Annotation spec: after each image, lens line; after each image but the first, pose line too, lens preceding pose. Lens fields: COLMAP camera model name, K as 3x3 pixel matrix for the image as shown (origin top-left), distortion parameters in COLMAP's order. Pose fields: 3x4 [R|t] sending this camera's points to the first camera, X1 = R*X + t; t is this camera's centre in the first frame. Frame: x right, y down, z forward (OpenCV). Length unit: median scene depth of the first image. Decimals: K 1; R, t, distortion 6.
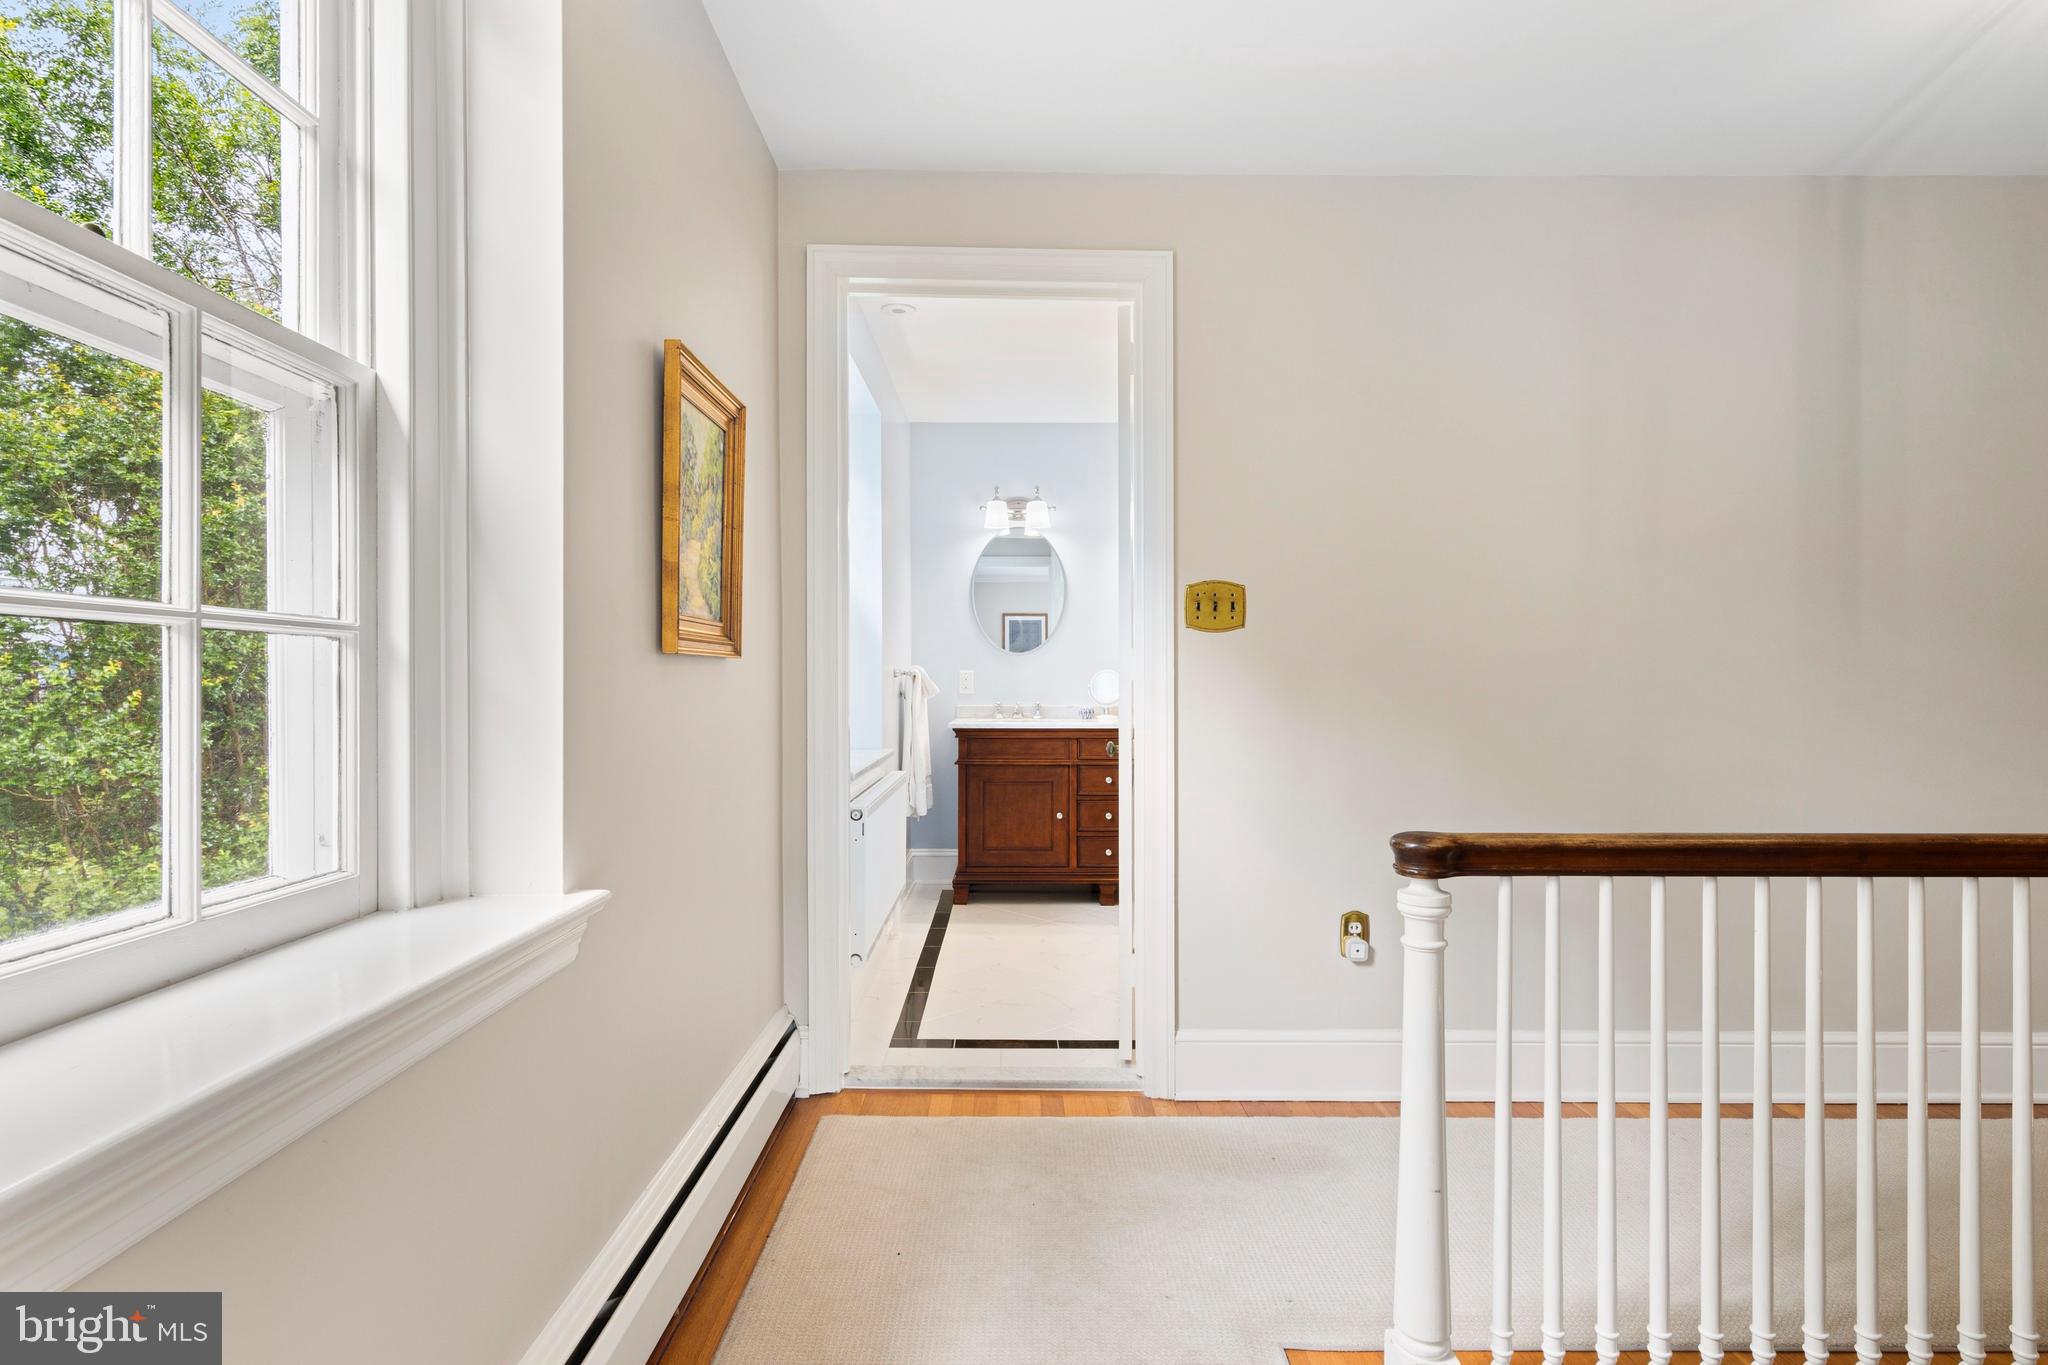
lens RADIAL K [[1053.1, 0, 1003.1], [0, 1053.1, 685.0], [0, 0, 1]] dist [0.011944, -0.003320]
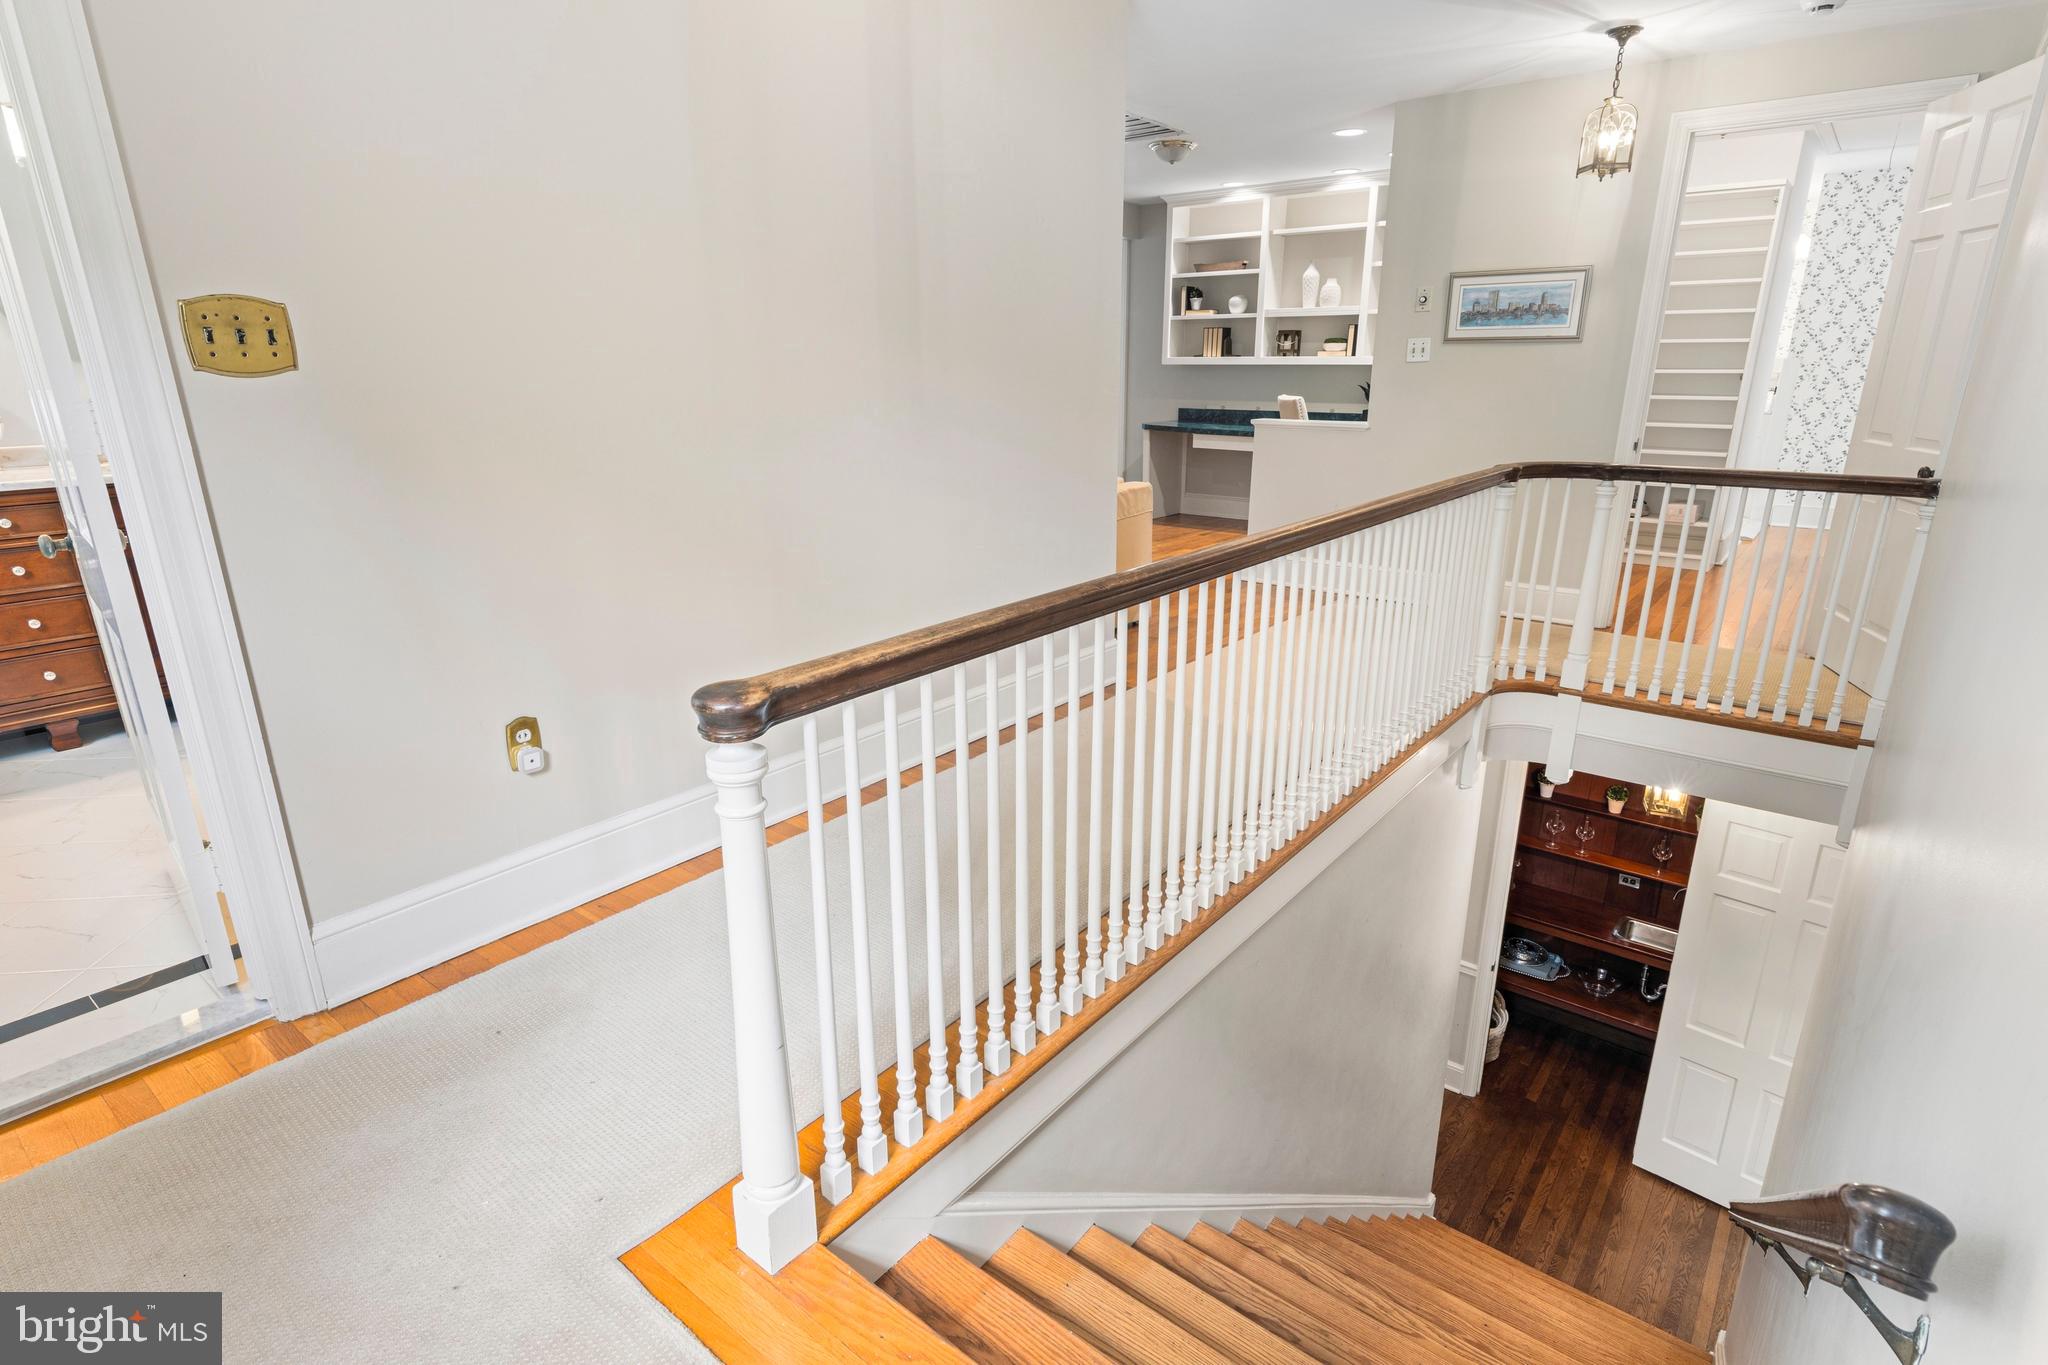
lens RADIAL K [[1053.1, 0, 1033.9], [0, 1053.1, 694.8], [0, 0, 1]] dist [0.011944, -0.003320]
pose [[0.618154, -0.241881, 0.747916, -0.042783], [0.008859, 0.953562, 0.301067, -0.056006], [-0.786007, -0.179480, 0.591591, 0.175257]]
